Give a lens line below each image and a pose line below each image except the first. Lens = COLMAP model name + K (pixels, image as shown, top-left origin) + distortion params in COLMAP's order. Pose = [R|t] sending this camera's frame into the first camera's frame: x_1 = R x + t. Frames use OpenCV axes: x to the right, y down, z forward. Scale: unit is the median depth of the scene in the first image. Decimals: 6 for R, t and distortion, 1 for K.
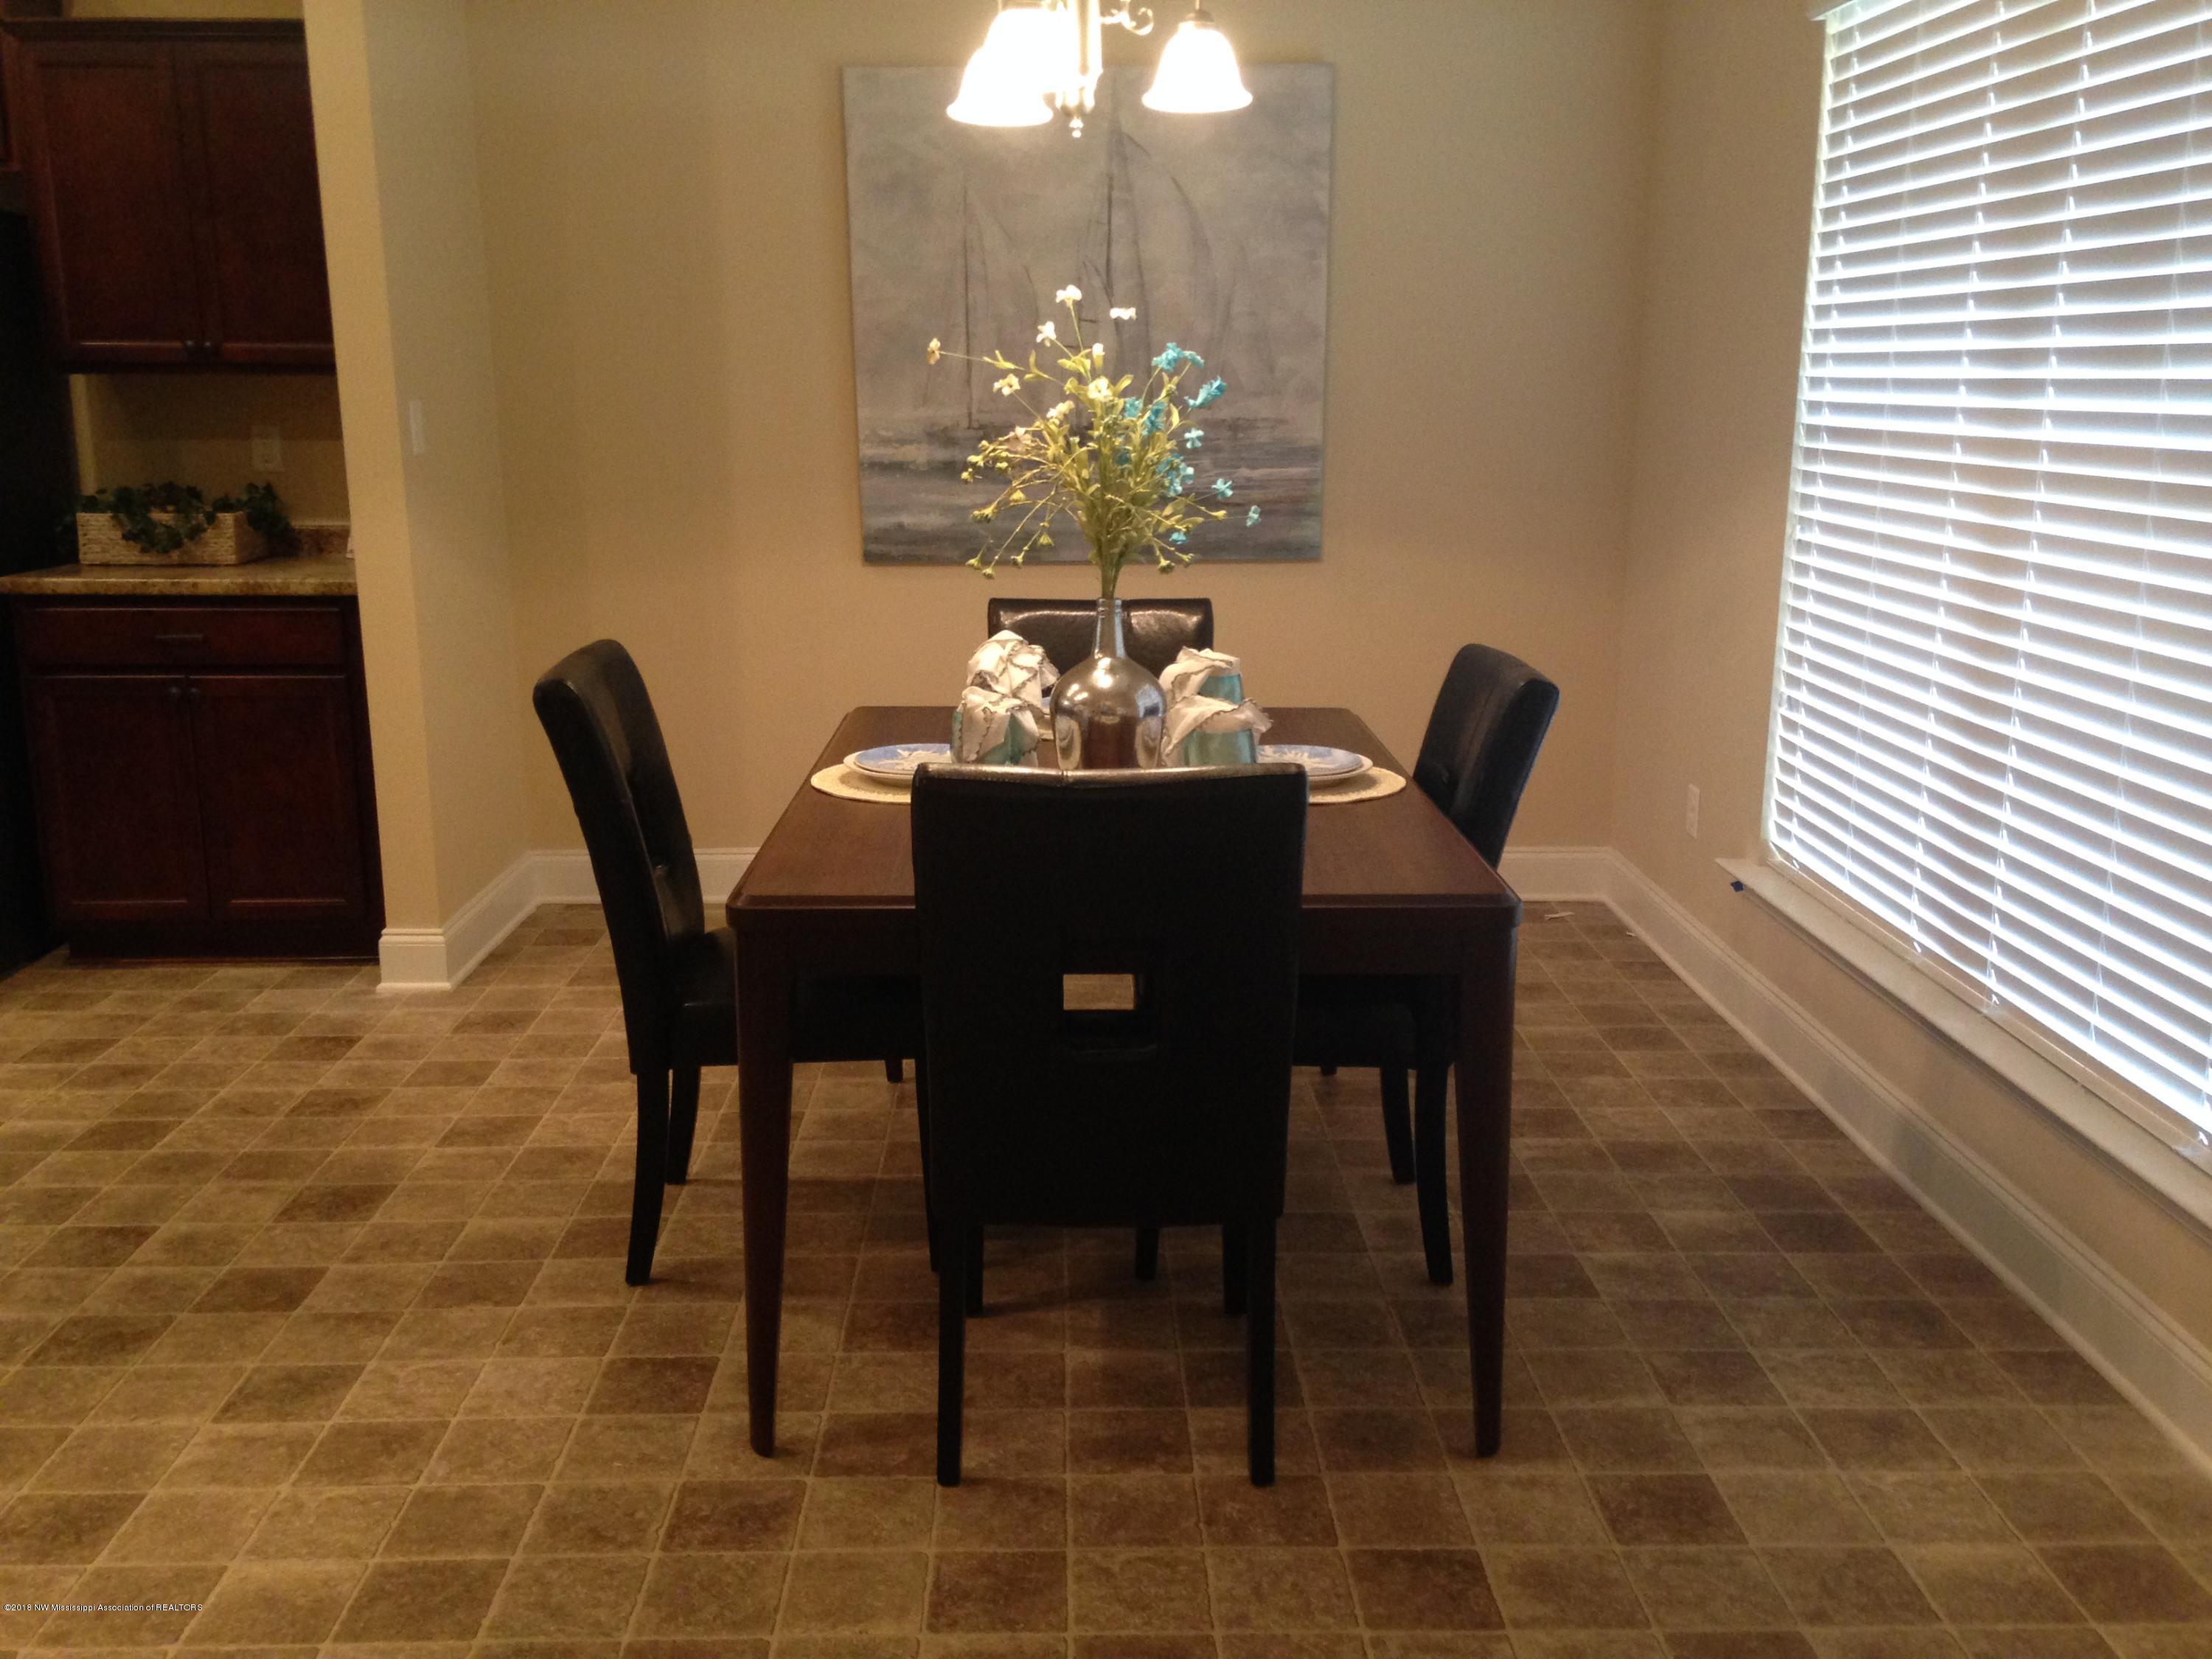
lens RADIAL K [[2031.7, 0, 1102.1], [0, 2031.7, 805.9], [0, 0, 1]] dist [0.091268, 0.000000]
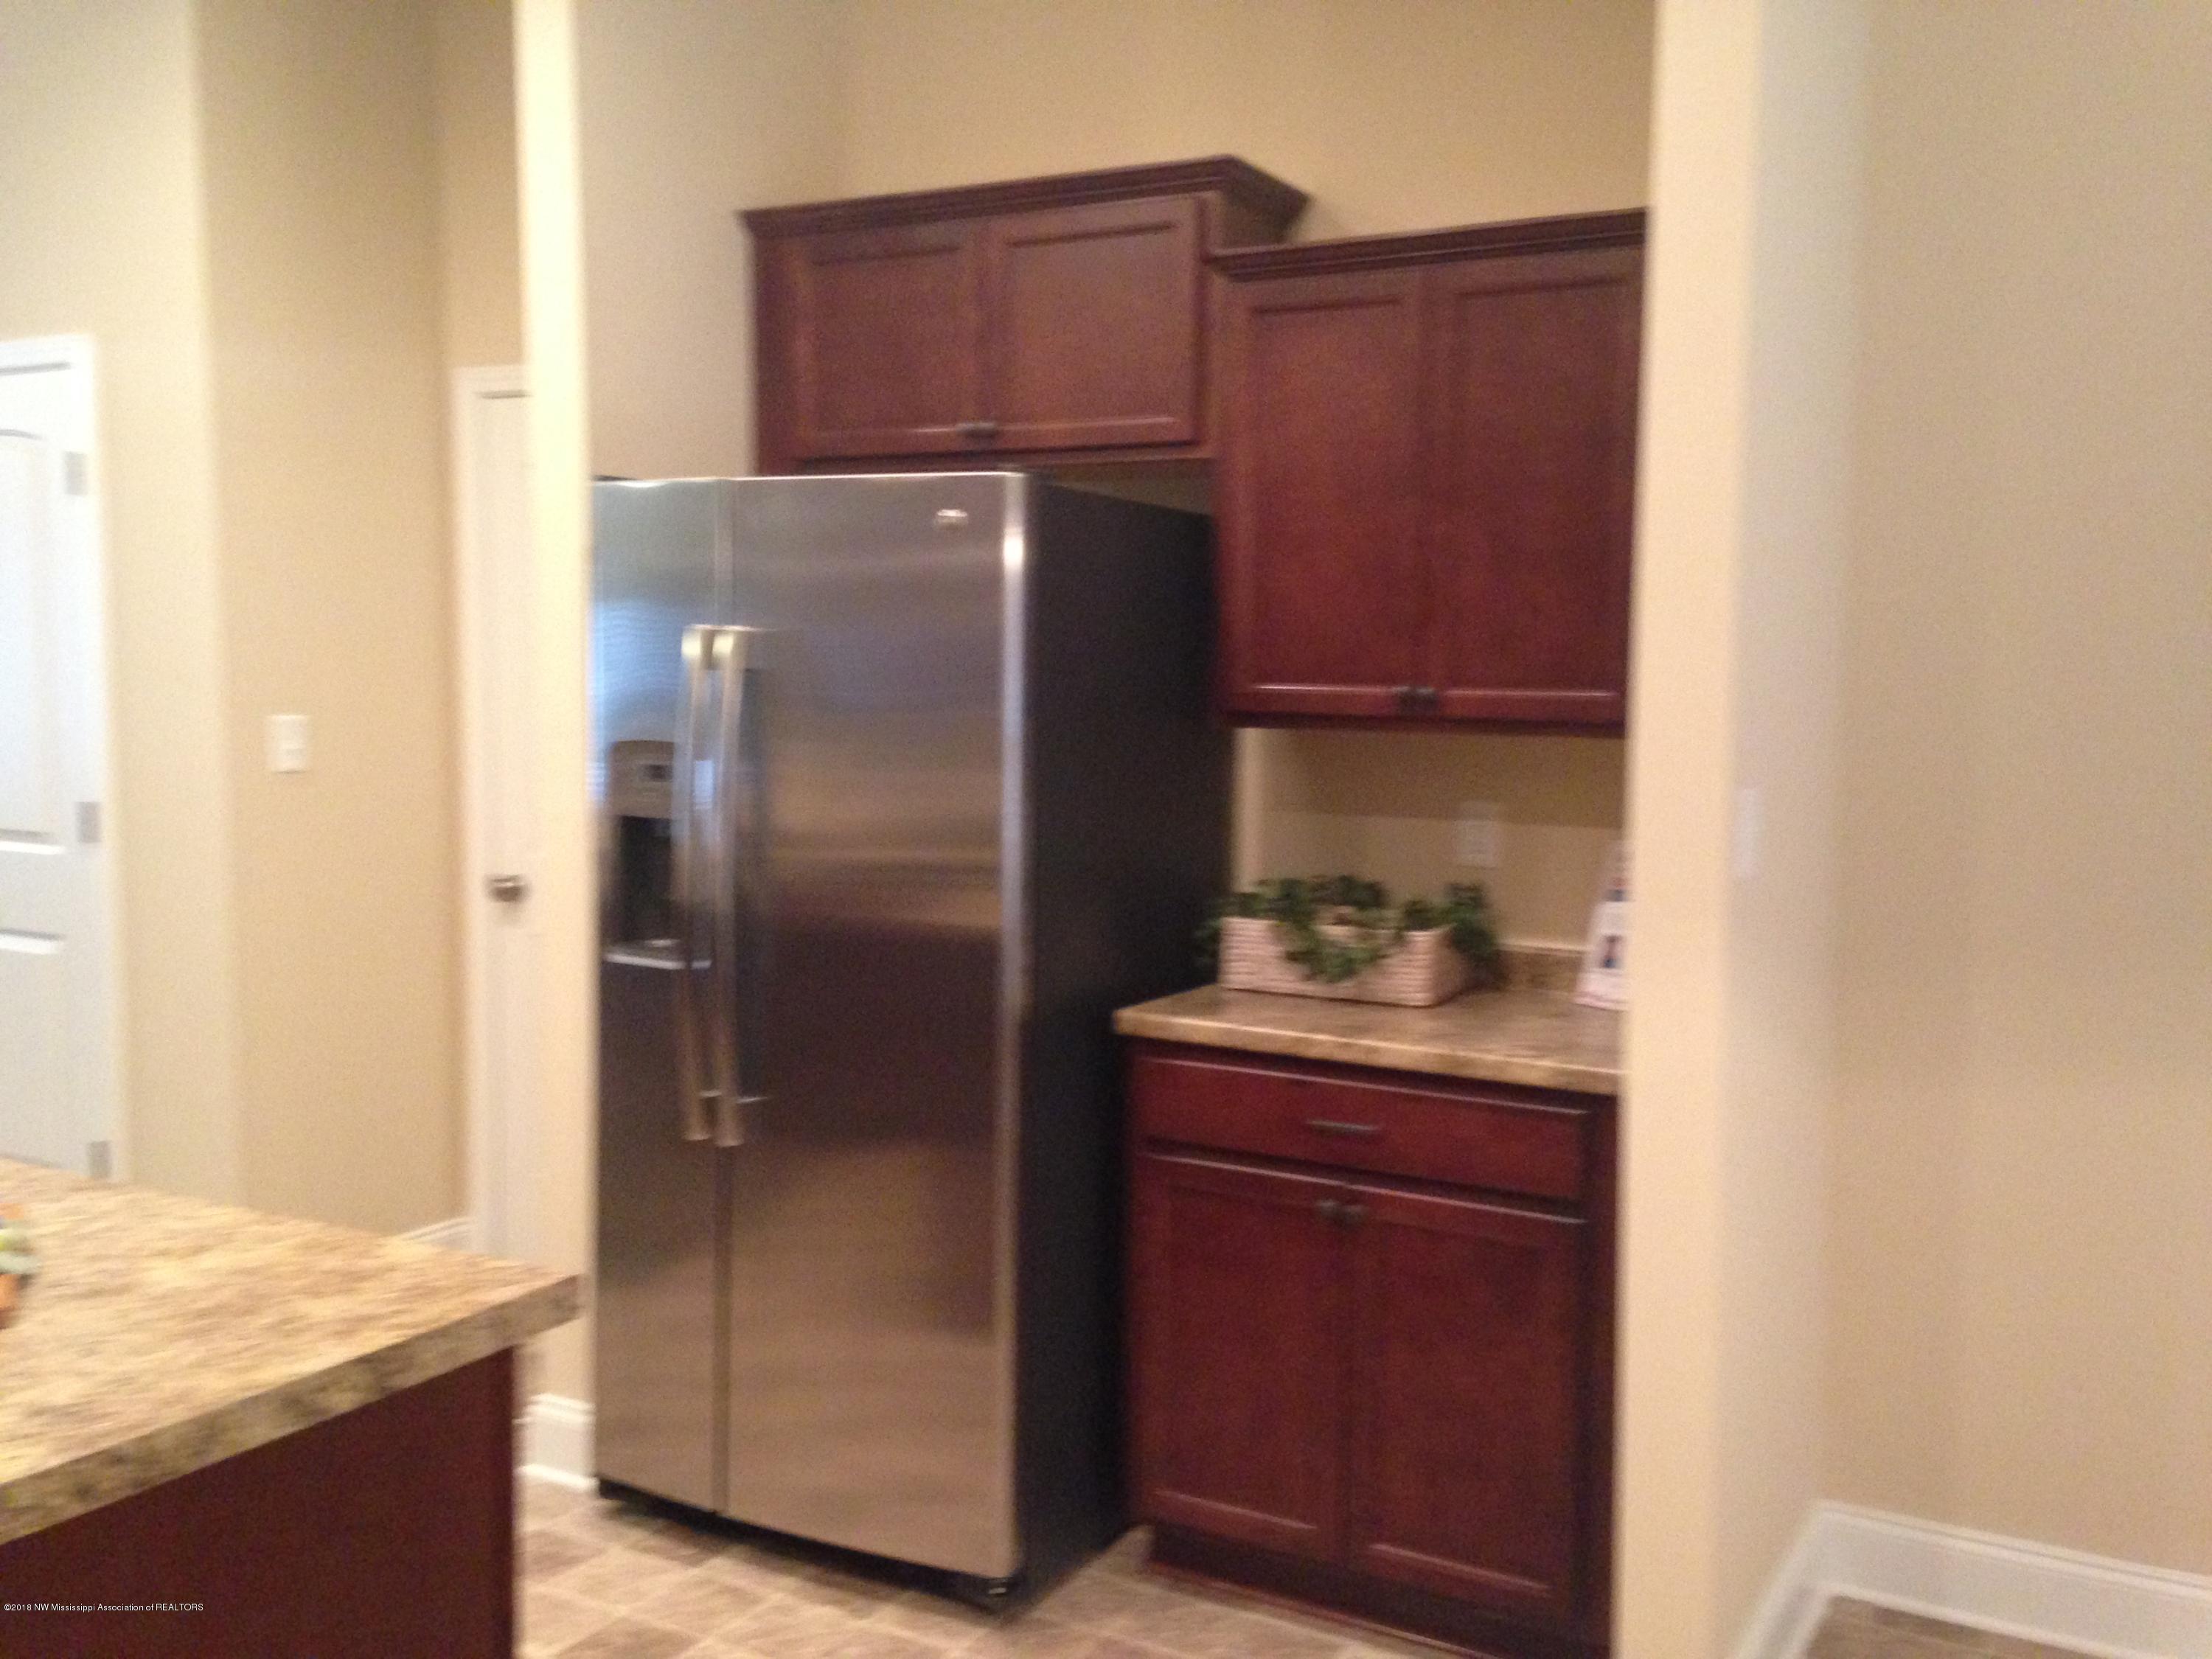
lens RADIAL K [[2031.7, 0, 1115.4], [0, 2031.7, 797.6], [0, 0, 1]] dist [0.091268, 0.000000]
pose [[0.869709, 0.047914, -0.491233, -0.187366], [-0.122300, 0.985159, -0.120436, -0.092612], [0.478172, 0.164822, 0.862662, 0.375639]]
